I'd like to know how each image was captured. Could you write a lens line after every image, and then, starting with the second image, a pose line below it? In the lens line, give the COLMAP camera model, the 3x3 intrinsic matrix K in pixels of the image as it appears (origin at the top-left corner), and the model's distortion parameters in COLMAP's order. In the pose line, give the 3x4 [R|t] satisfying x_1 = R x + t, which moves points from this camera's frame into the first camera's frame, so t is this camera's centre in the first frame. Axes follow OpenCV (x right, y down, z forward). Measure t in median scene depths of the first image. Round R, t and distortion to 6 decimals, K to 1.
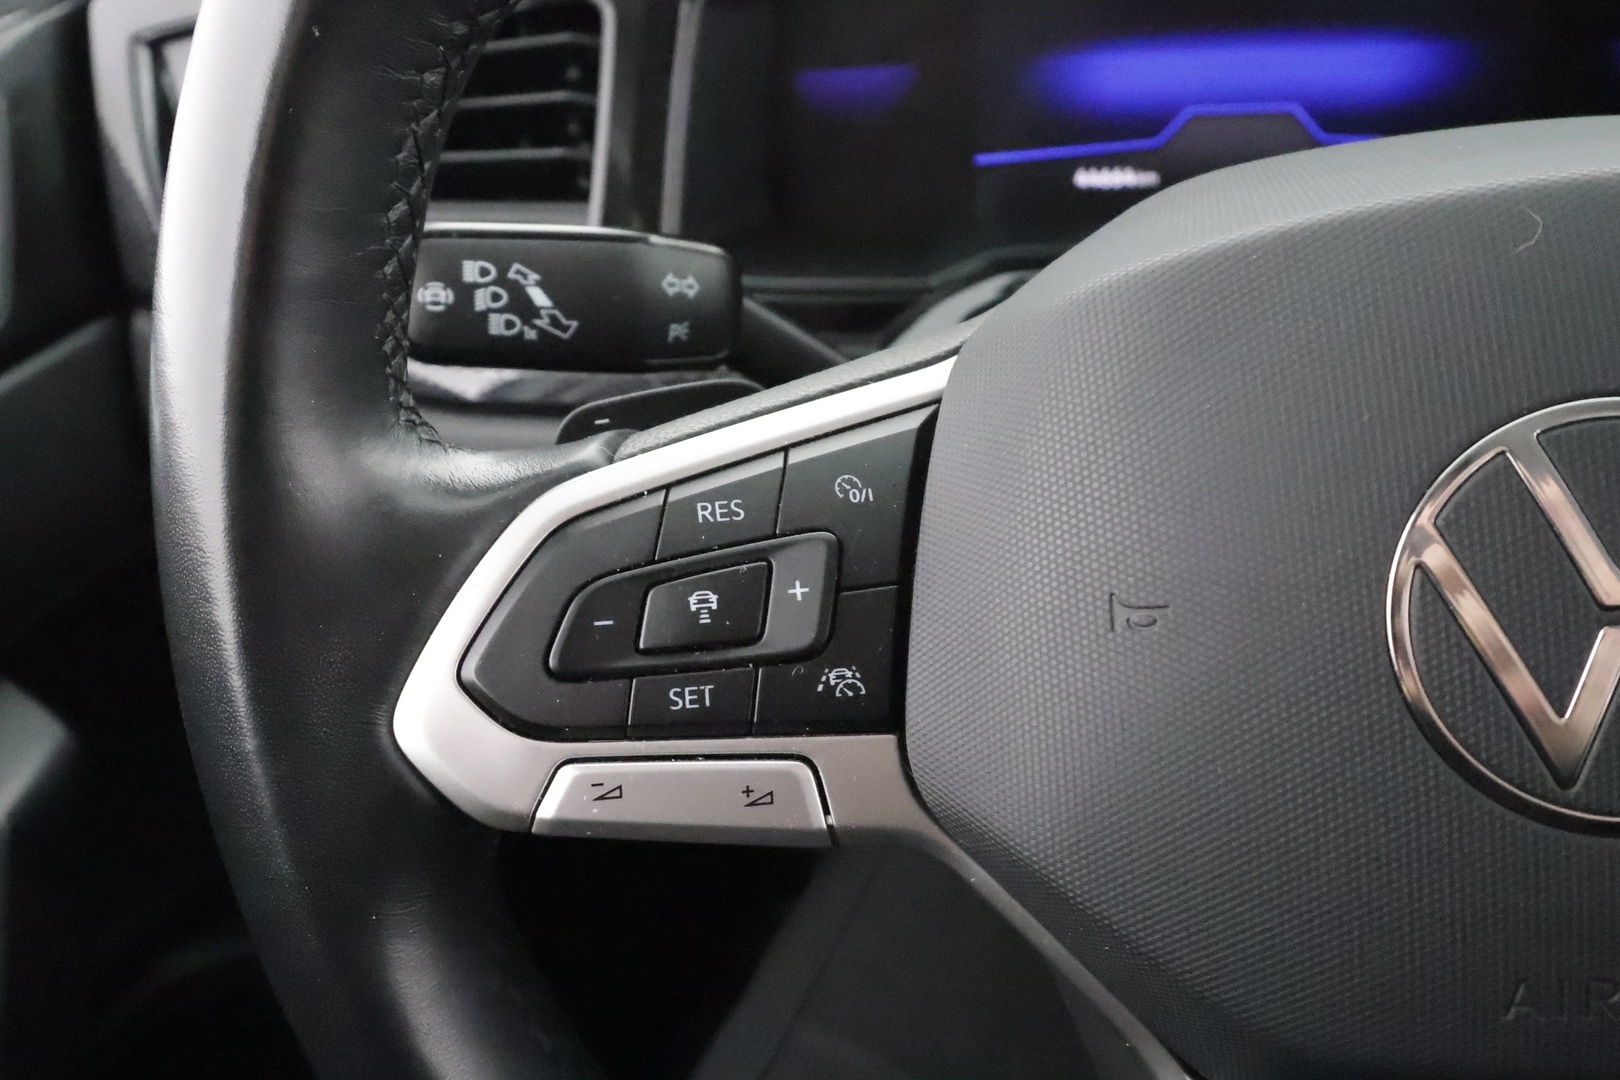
lens RADIAL K [[1286.1, 0, 766.4], [0, 1286.1, 440.0], [0, 0, 1]] dist [0.120202, 0.000668]
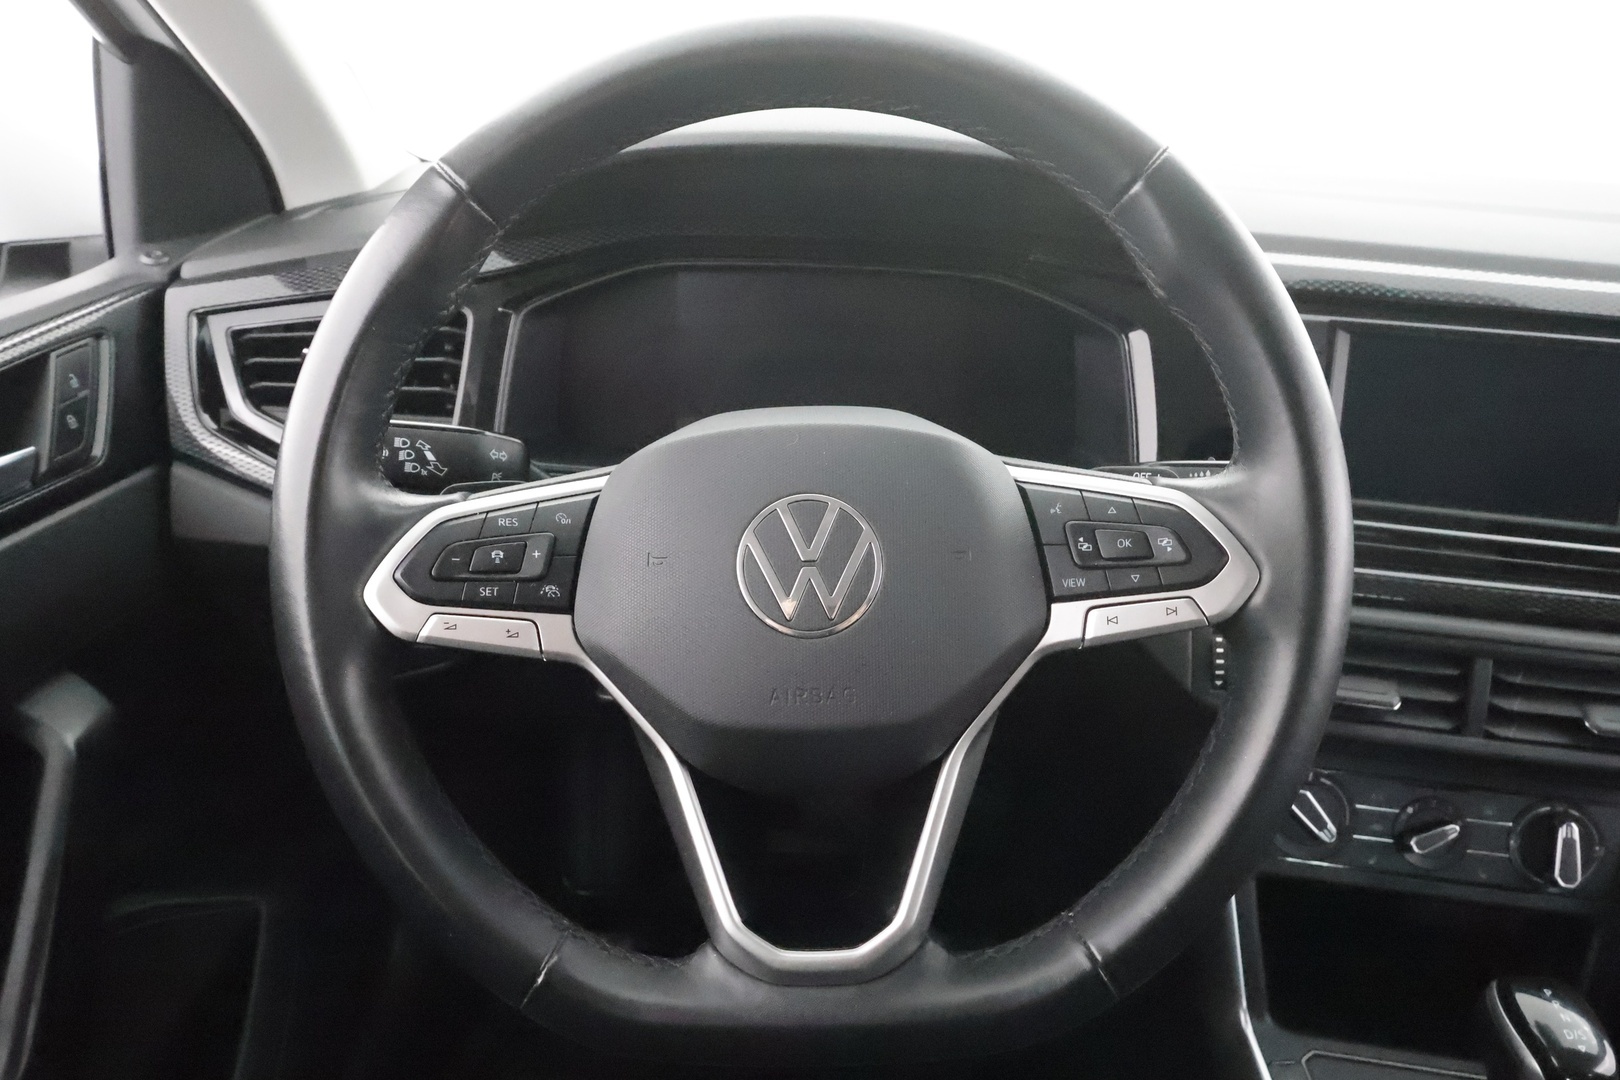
lens RADIAL K [[1103.6, 0, 810.0], [0, 1103.6, 540.0], [0, 0, 1]] dist [-0.005368, -0.003139]
pose [[0.973203, 0.089318, 0.211891, 0.085104], [-0.049514, 0.981261, -0.186212, 0.462812], [-0.224553, 0.170730, 0.959389, -1.201459]]
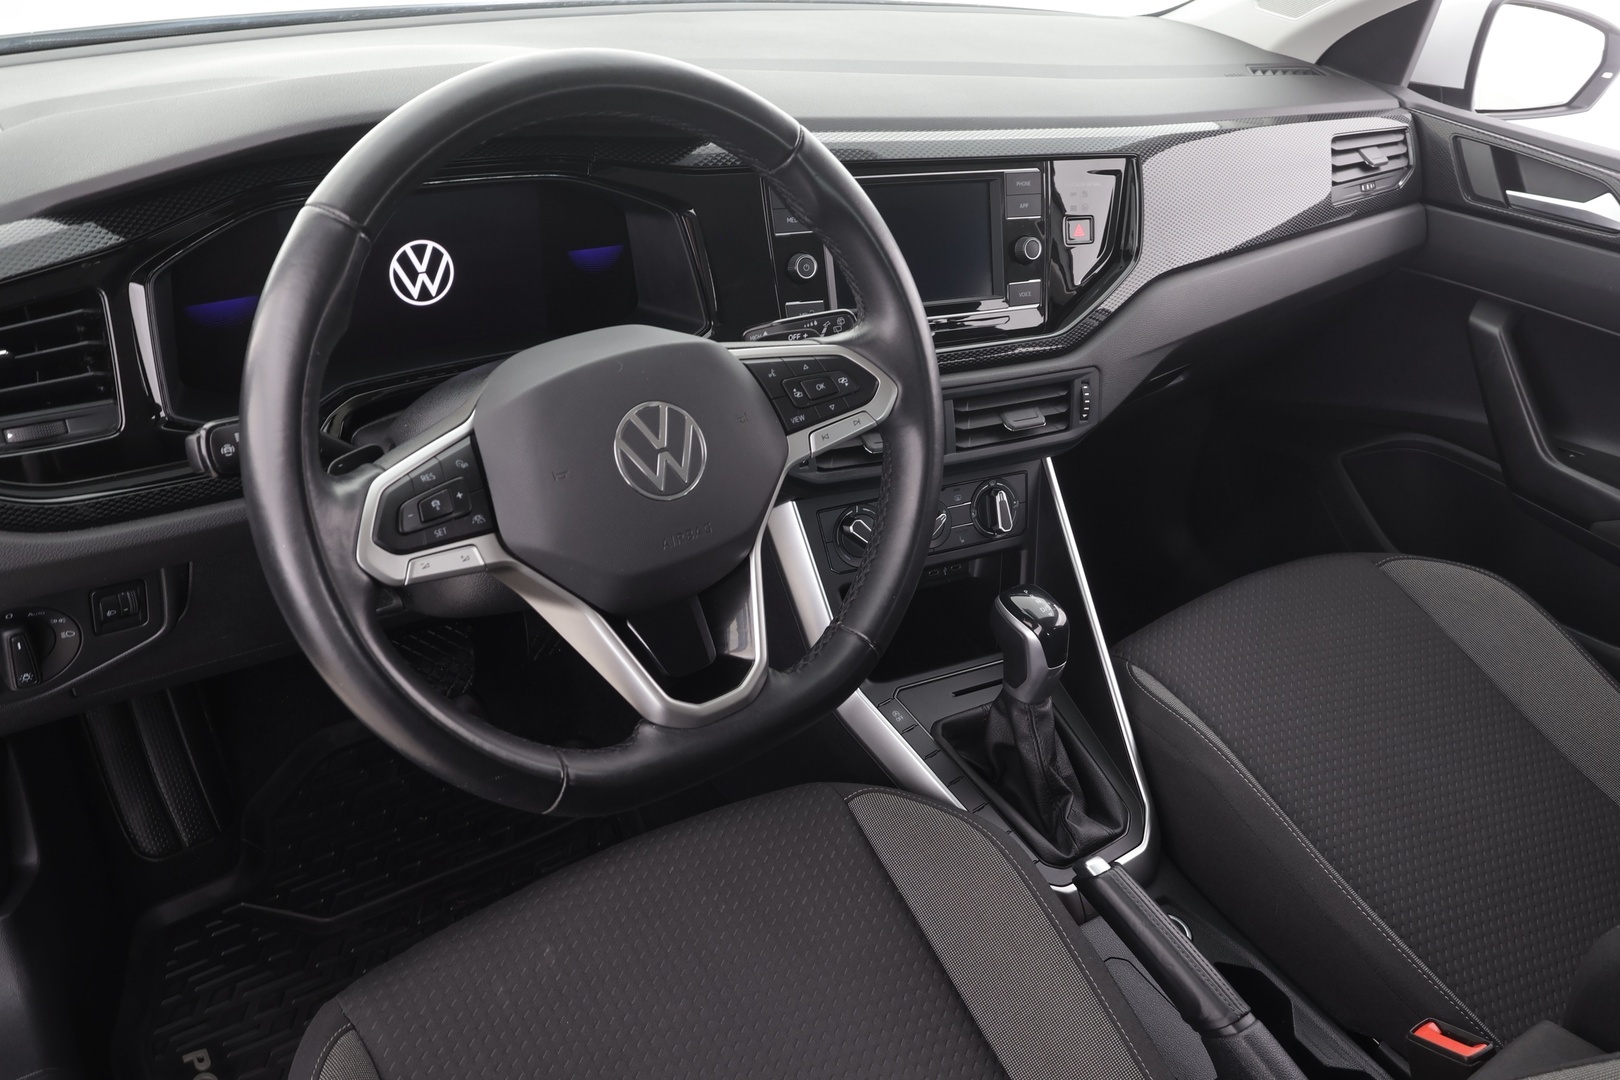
lens RADIAL K [[1266.5, 0, 810.0], [0, 1266.5, 540.0], [0, 0, 1]] dist [0.031884, -0.066670]
pose [[0.674721, -0.210570, 0.707398, -1.681528], [0.260125, 0.964784, 0.039077, 0.330017], [-0.690715, 0.157646, 0.705735, -1.886145]]
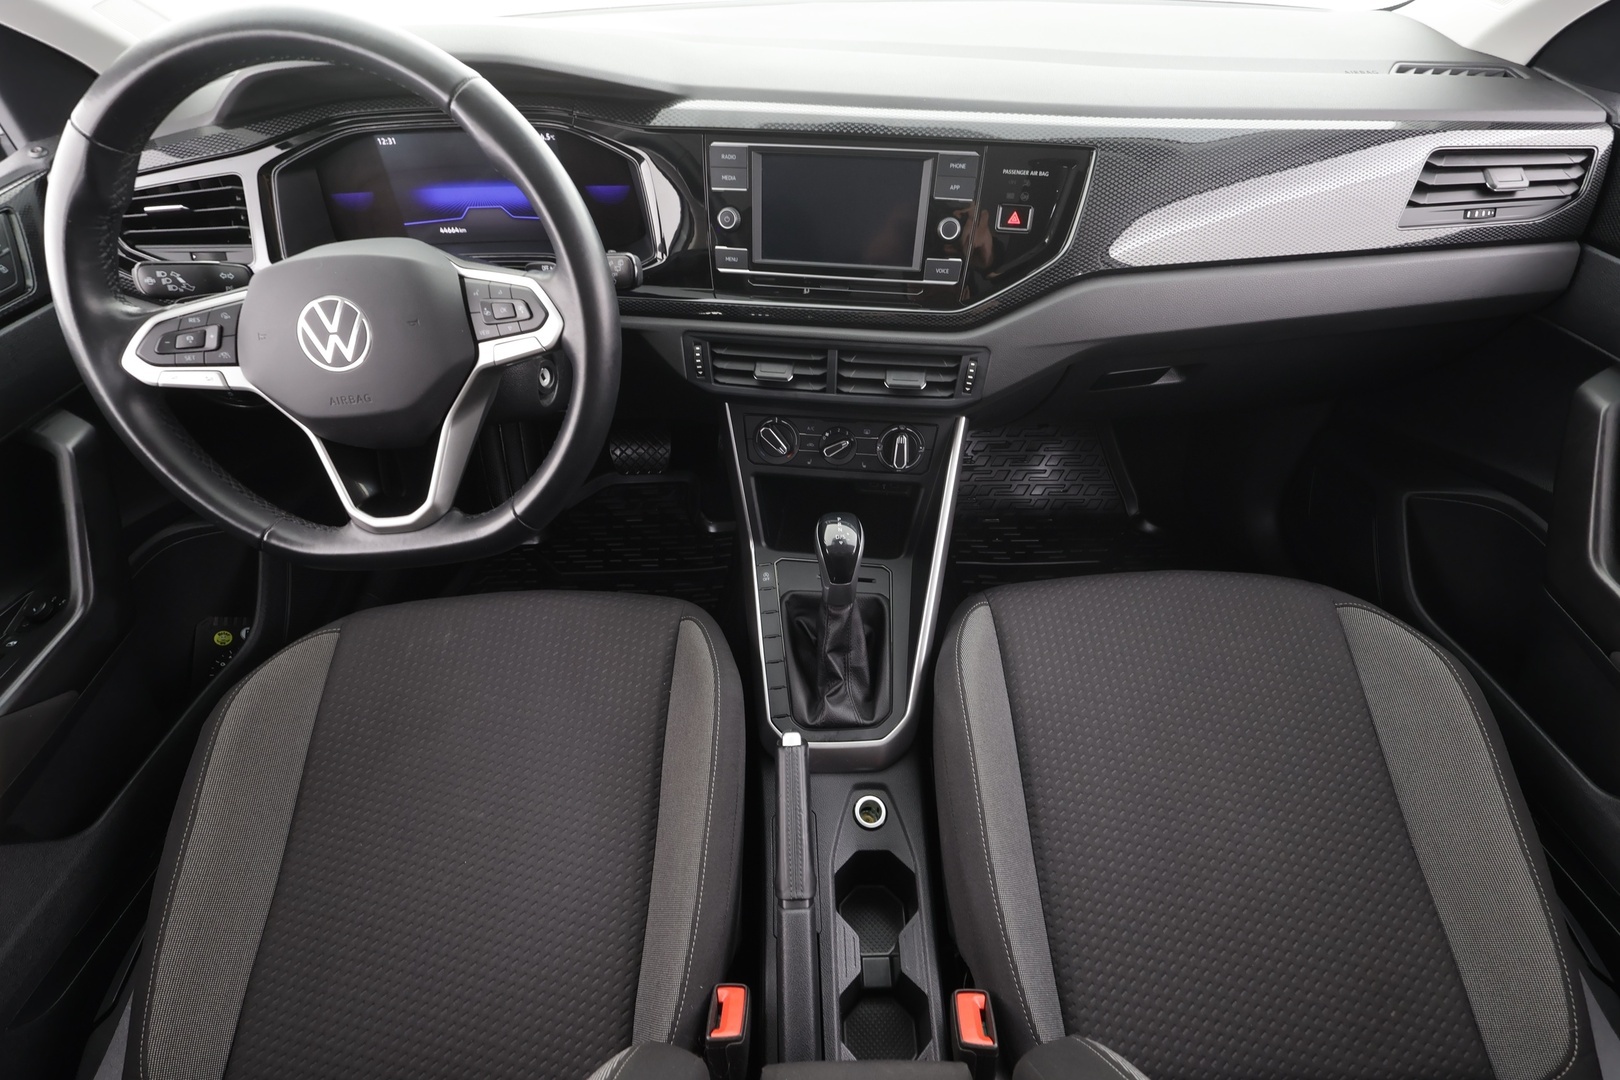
lens RADIAL K [[756.8, 0, 810.0], [0, 756.8, 540.0], [0, 0, 1]] dist [-0.001972, -0.000057]
pose [[0.973541, -0.052612, 0.222372, 1.569881], [0.017647, 0.987538, 0.156388, 0.474824], [-0.227829, -0.148326, 0.962338, -2.441606]]
